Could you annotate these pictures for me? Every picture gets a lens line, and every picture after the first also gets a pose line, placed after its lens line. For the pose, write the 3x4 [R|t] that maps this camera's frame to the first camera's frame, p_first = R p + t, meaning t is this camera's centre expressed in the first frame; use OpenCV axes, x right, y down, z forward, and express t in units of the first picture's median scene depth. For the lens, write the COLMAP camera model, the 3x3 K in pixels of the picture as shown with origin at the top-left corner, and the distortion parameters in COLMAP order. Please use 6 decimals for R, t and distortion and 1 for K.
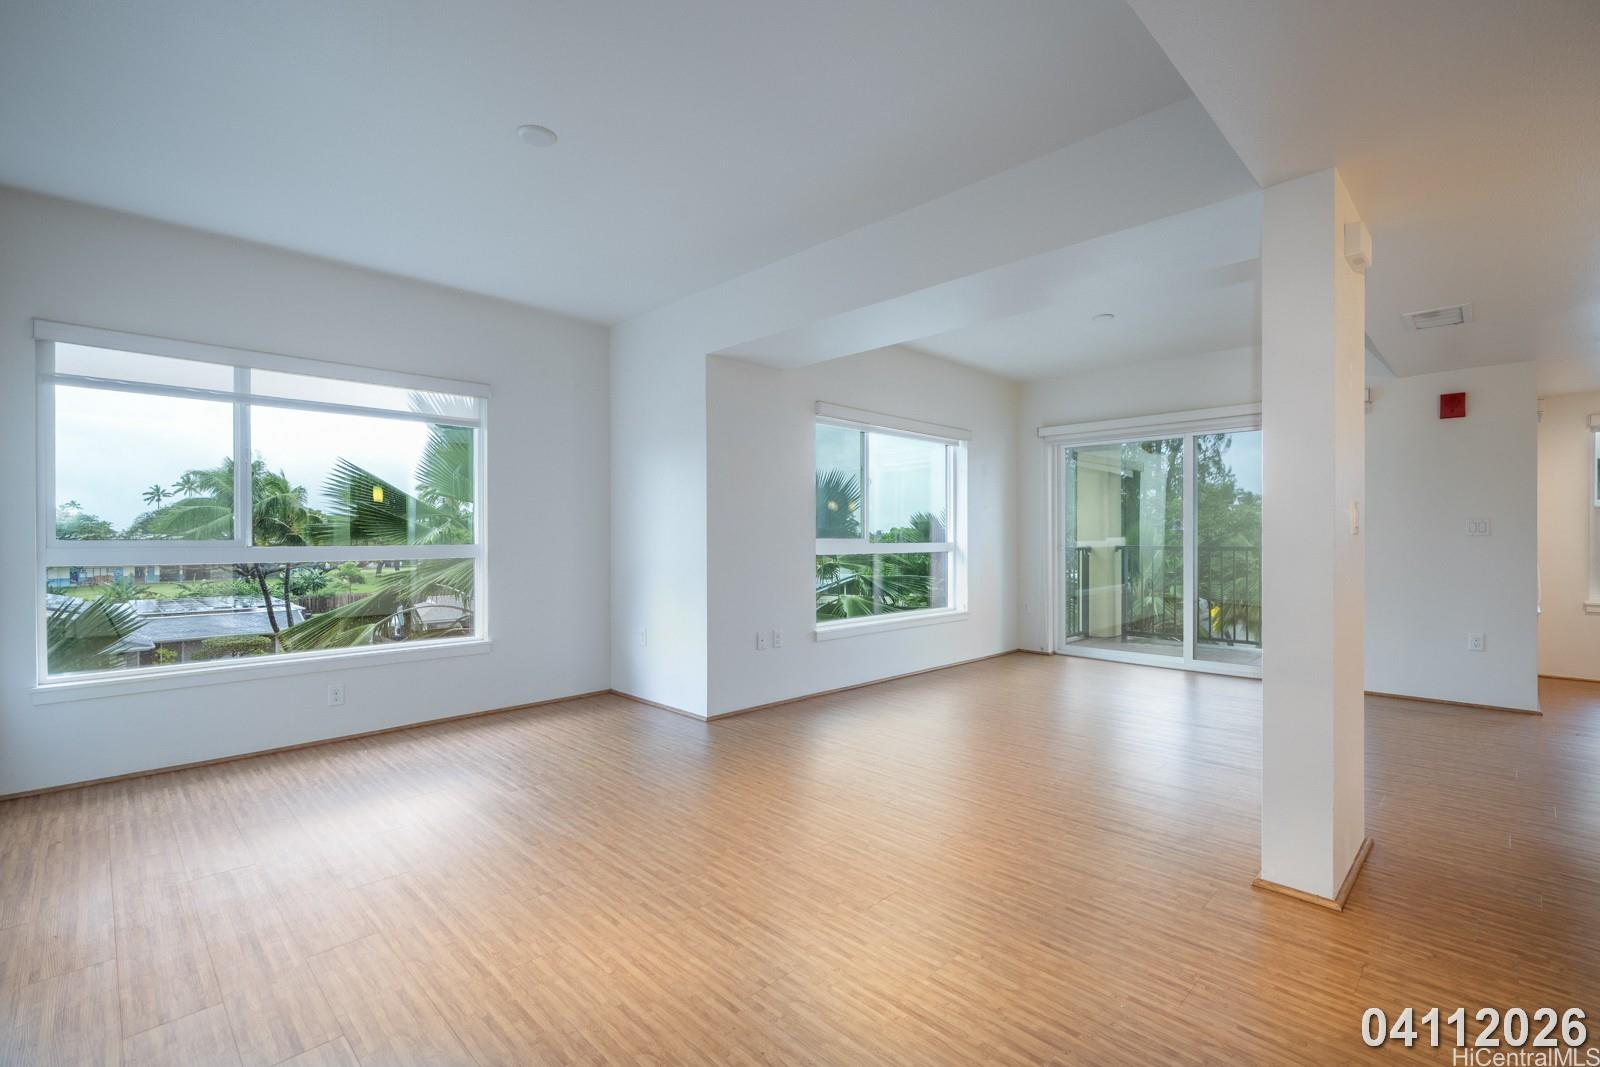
lens RADIAL K [[711.6, 0, 800.0], [0, 711.6, 533.5], [0, 0, 1]] dist [-0.001517, 0.000028]
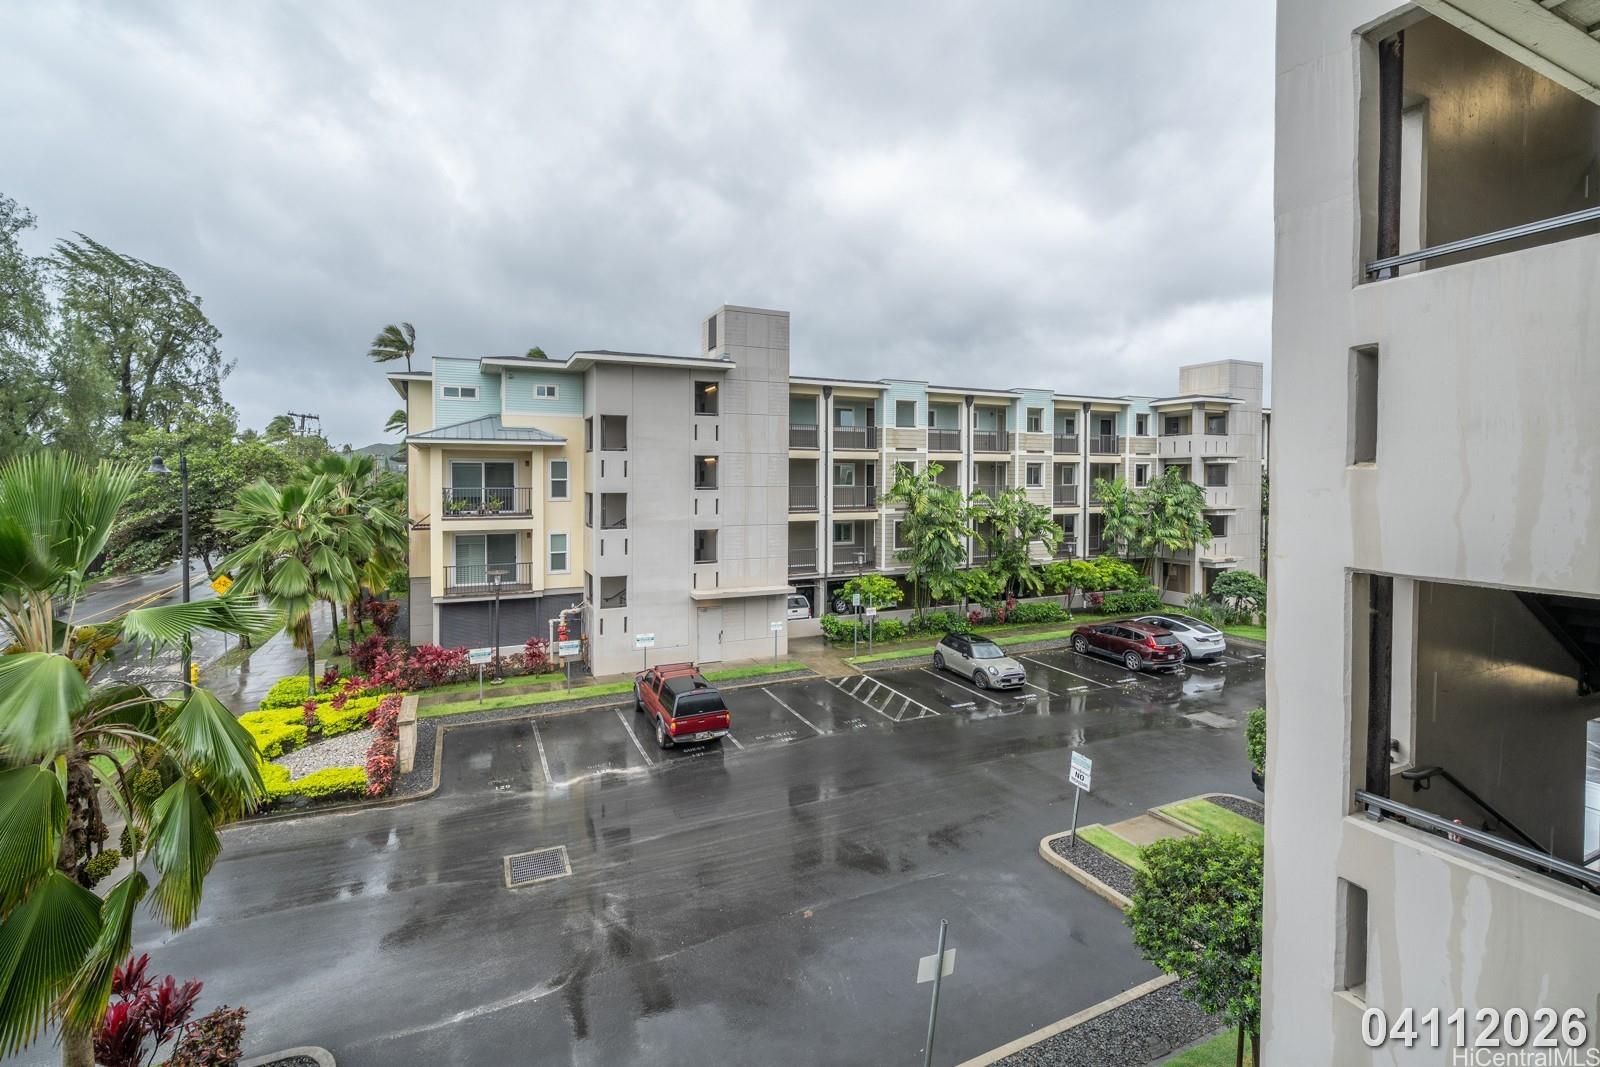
lens RADIAL K [[705.5, 0, 792.5], [0, 705.5, 489.9], [0, 0, 1]] dist [0.001127, 0.000092]
pose [[0.343878, -0.018744, 0.938827, 0.598789], [-0.001245, 0.999791, 0.020417, -0.016247], [-0.939013, -0.008190, 0.343783, 1.124065]]
